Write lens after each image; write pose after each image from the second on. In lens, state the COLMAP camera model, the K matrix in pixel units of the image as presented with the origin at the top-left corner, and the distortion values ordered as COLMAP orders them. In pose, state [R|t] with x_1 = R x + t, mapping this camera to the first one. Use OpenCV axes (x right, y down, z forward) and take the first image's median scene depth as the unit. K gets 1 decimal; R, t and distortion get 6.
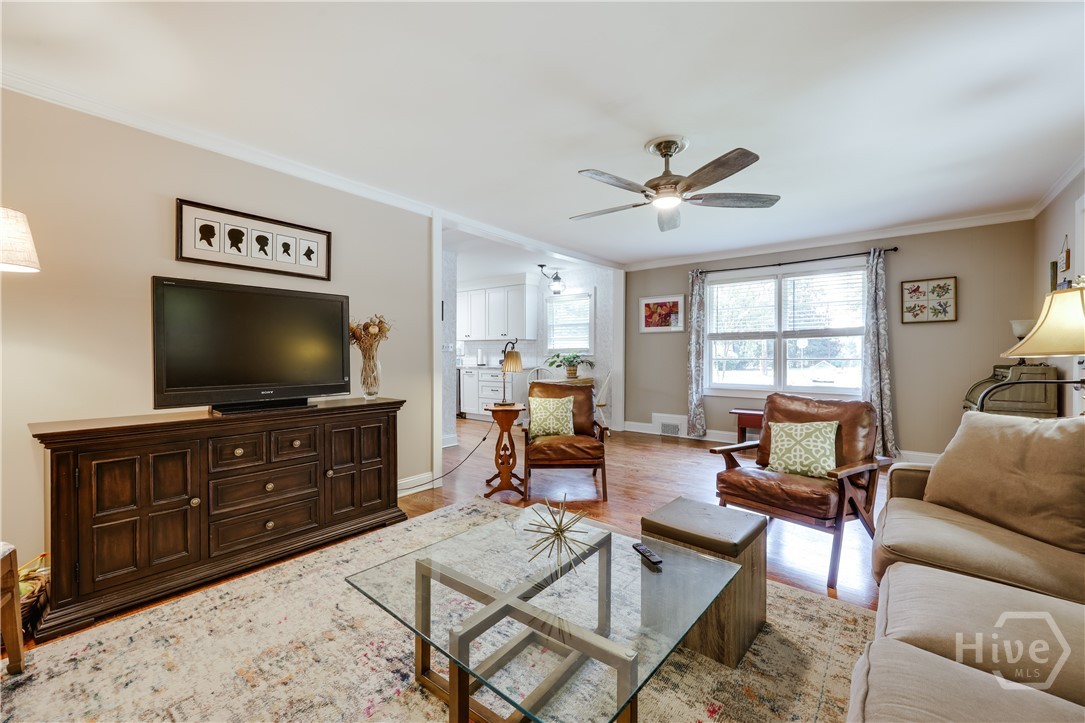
lens RADIAL K [[444.2, 0, 565.5], [0, 444.2, 359.6], [0, 0, 1]] dist [0.000722, 0.000057]
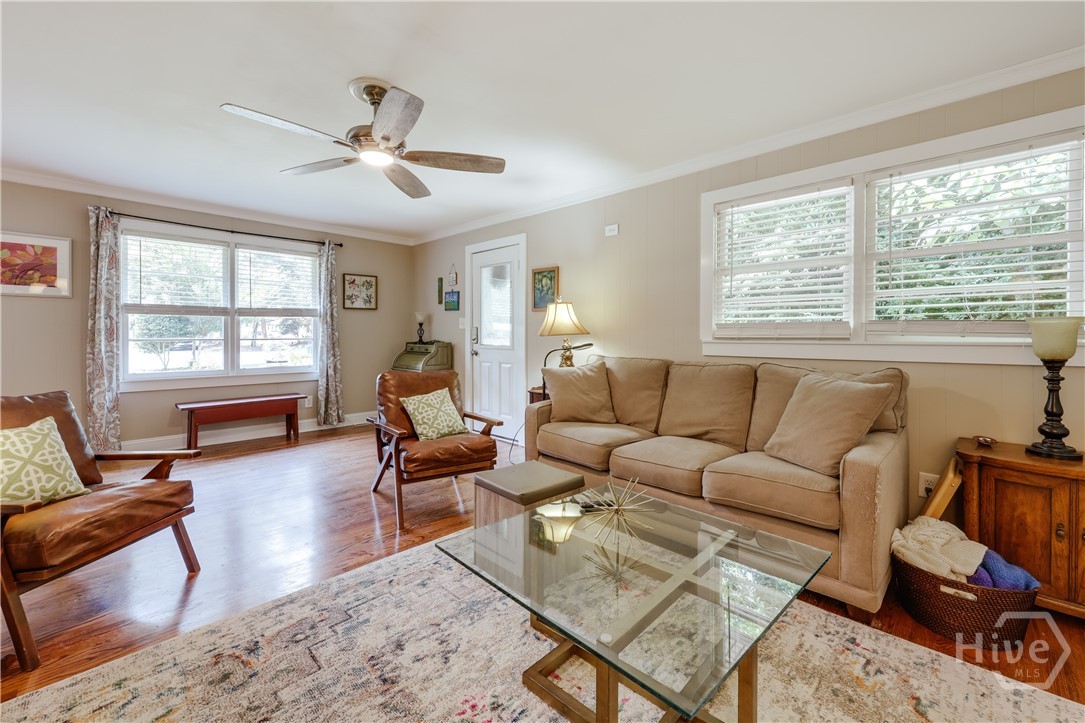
lens RADIAL K [[436.2, 0, 530.3], [0, 436.2, 341.1], [0, 0, 1]] dist [0.000220, -0.000050]
pose [[0.140758, -0.013200, 0.989956, -0.332301], [0.007608, 0.999896, 0.012251, -0.004214], [-0.990015, 0.005807, 0.140844, 0.339029]]
